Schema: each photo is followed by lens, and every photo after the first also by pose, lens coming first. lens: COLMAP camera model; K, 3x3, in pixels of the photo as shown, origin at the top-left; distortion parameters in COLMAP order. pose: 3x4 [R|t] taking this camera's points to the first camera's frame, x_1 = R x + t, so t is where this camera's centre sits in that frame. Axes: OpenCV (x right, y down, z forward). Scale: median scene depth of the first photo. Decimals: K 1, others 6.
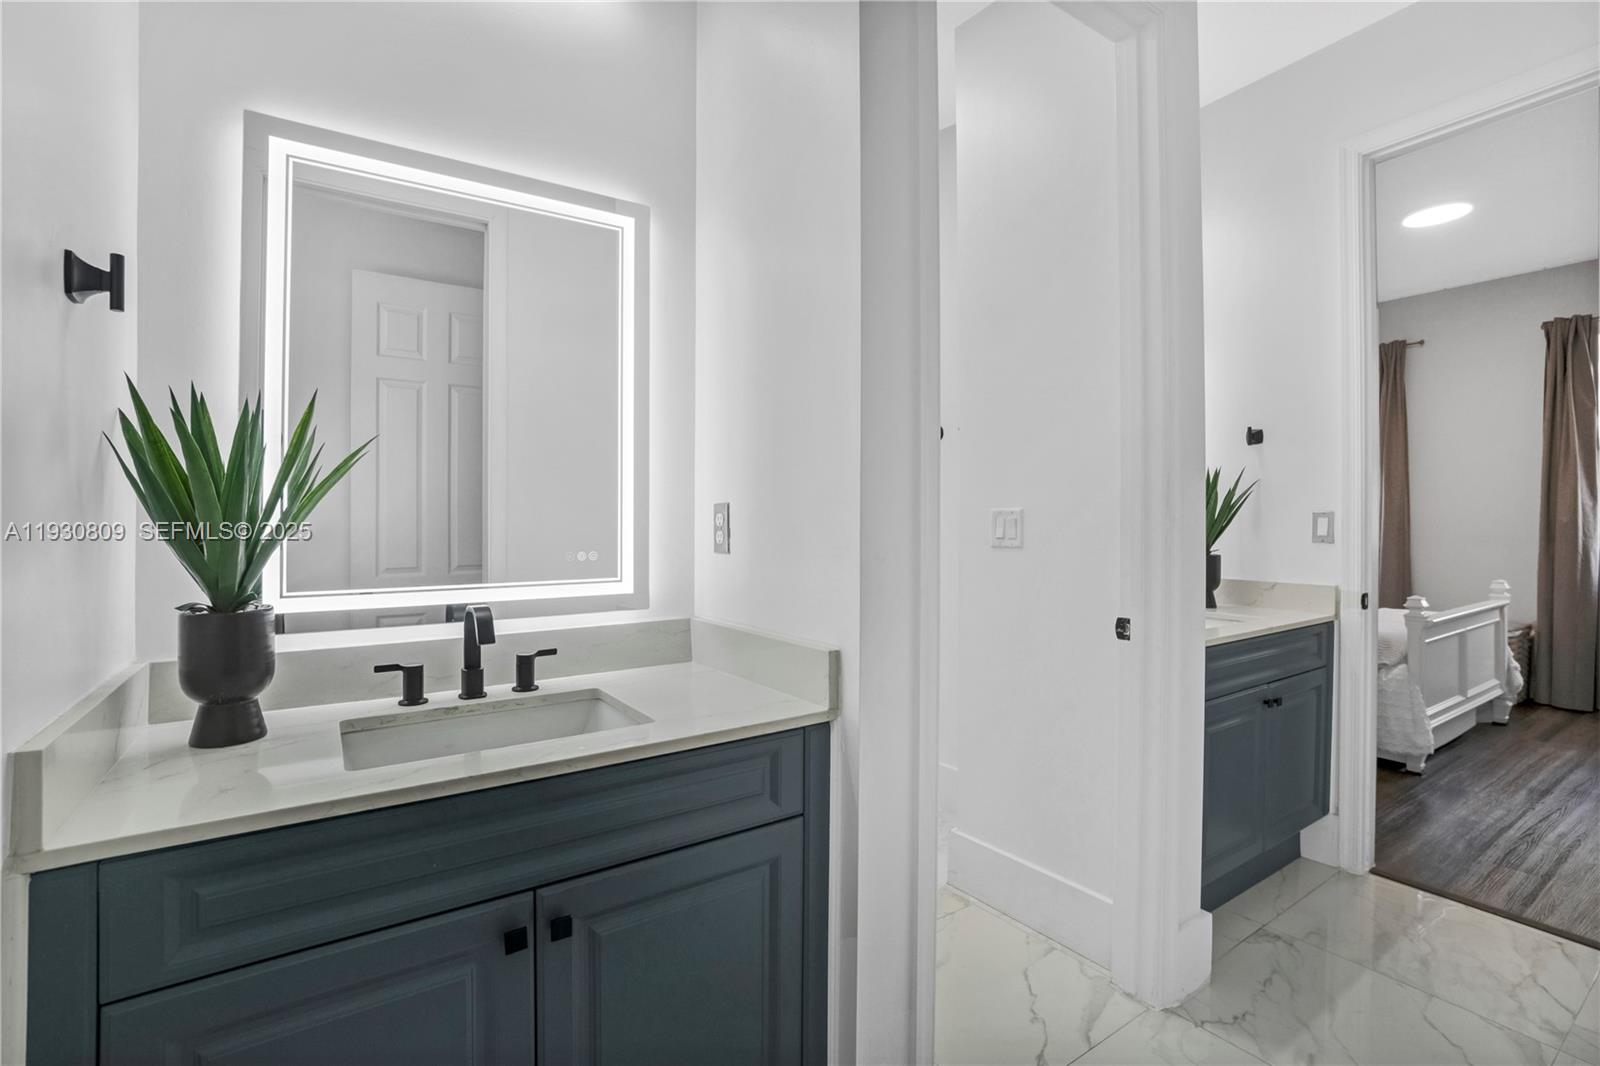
lens RADIAL K [[711.6, 0, 798.5], [0, 711.6, 538.3], [0, 0, 1]] dist [-0.078777, 0.026843]
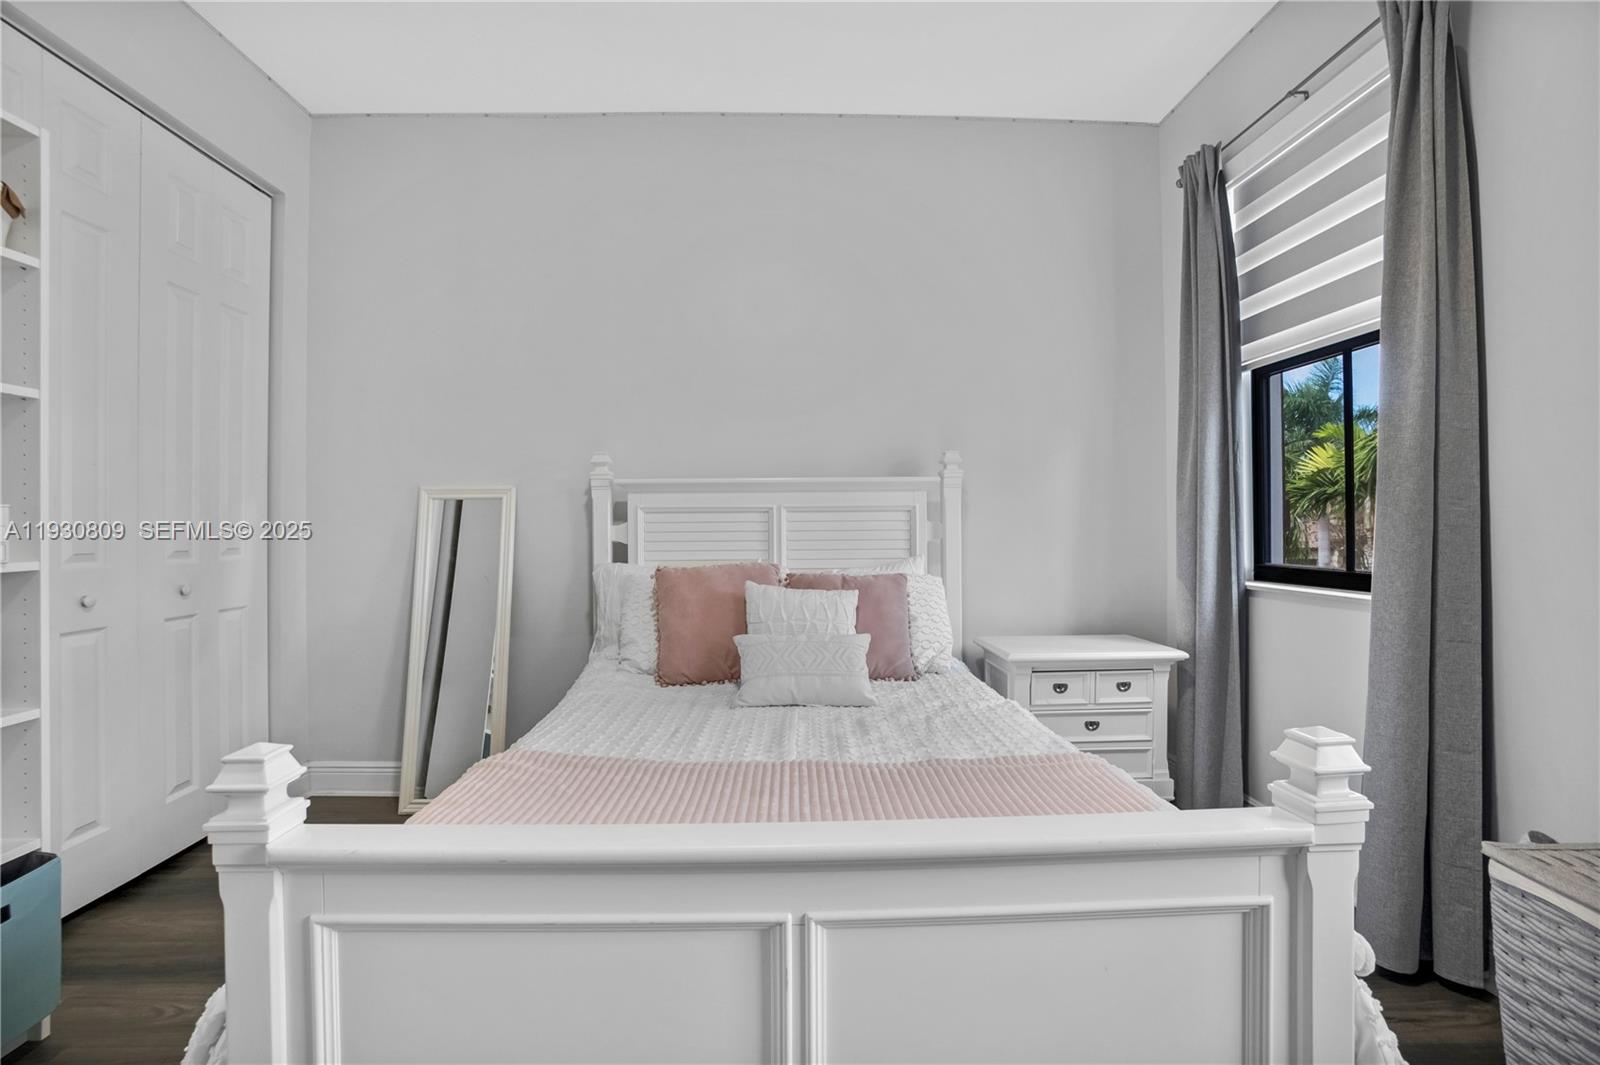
lens RADIAL K [[711.6, 0, 798.5], [0, 711.6, 537.8], [0, 0, 1]] dist [-0.078777, 0.026843]
pose [[0.854534, -0.000215, -0.519395, 1.014428], [-0.000792, 0.999998, -0.001718, -0.002902], [0.519395, 0.001879, 0.854532, 0.710182]]
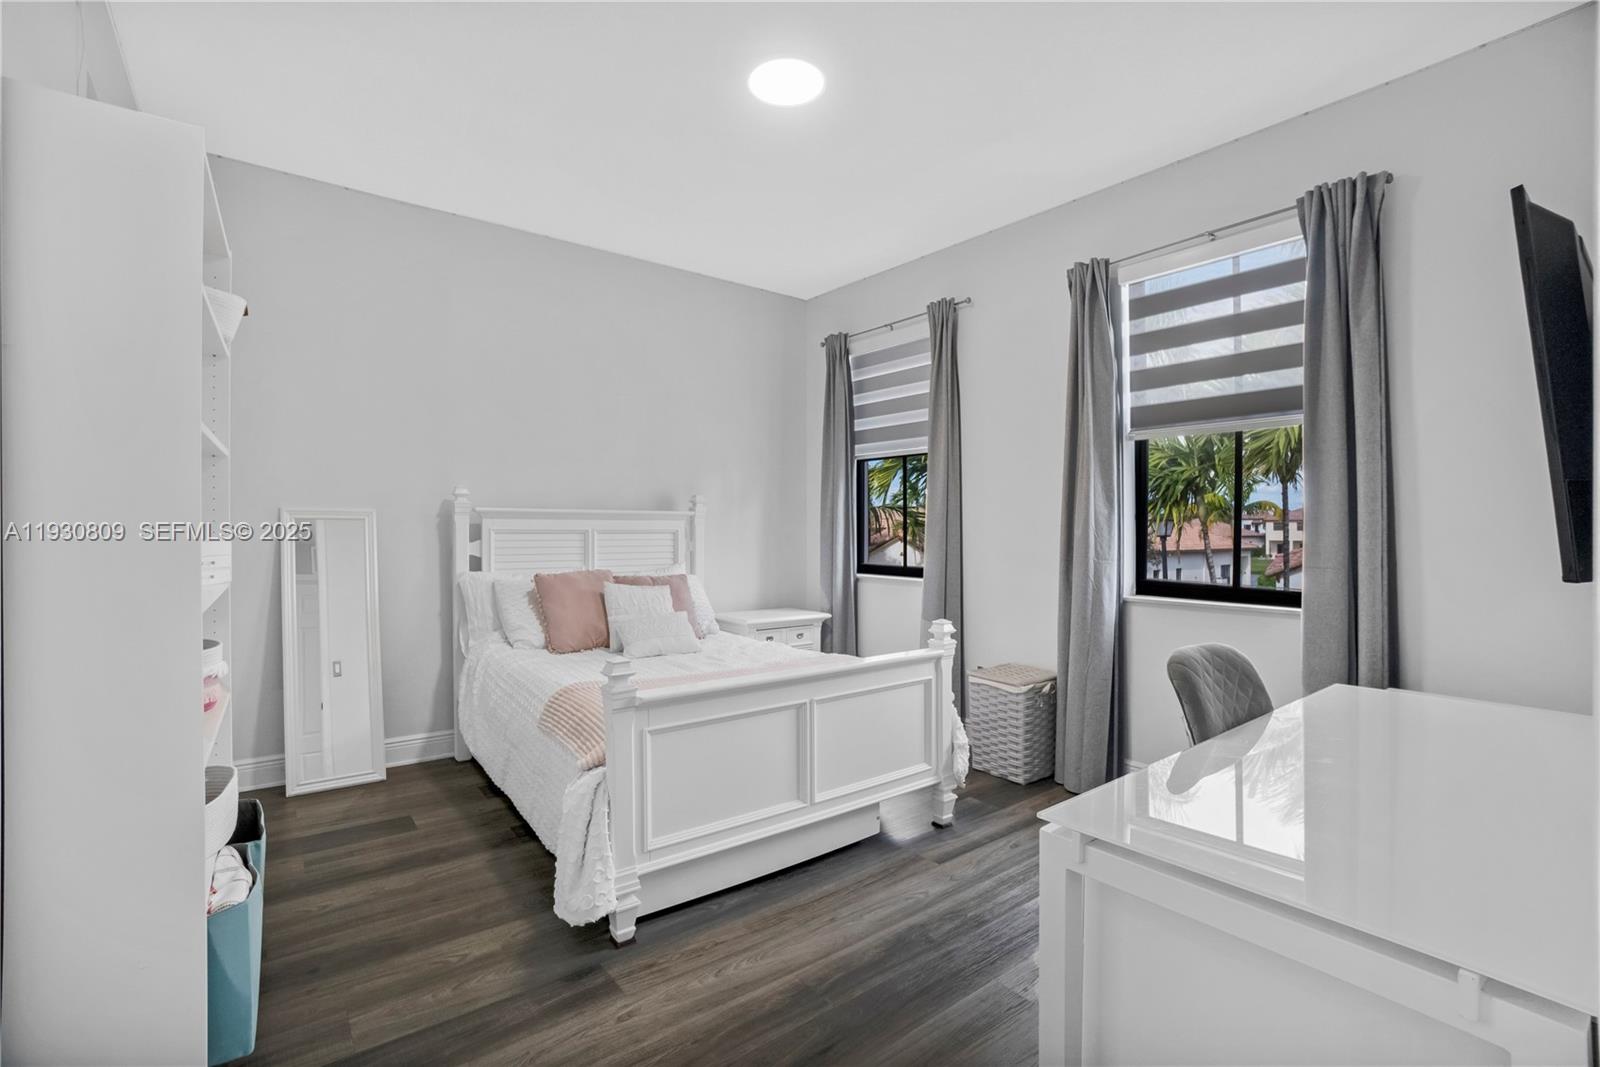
lens RADIAL K [[719.1, 0, 793.7], [0, 719.1, 532.5], [0, 0, 1]] dist [-0.028563, 0.000120]
pose [[0.995651, 0.004243, 0.093069, 0.820345], [-0.003297, 0.999941, -0.010315, -0.021383], [-0.093108, 0.009963, 0.995606, 0.266816]]
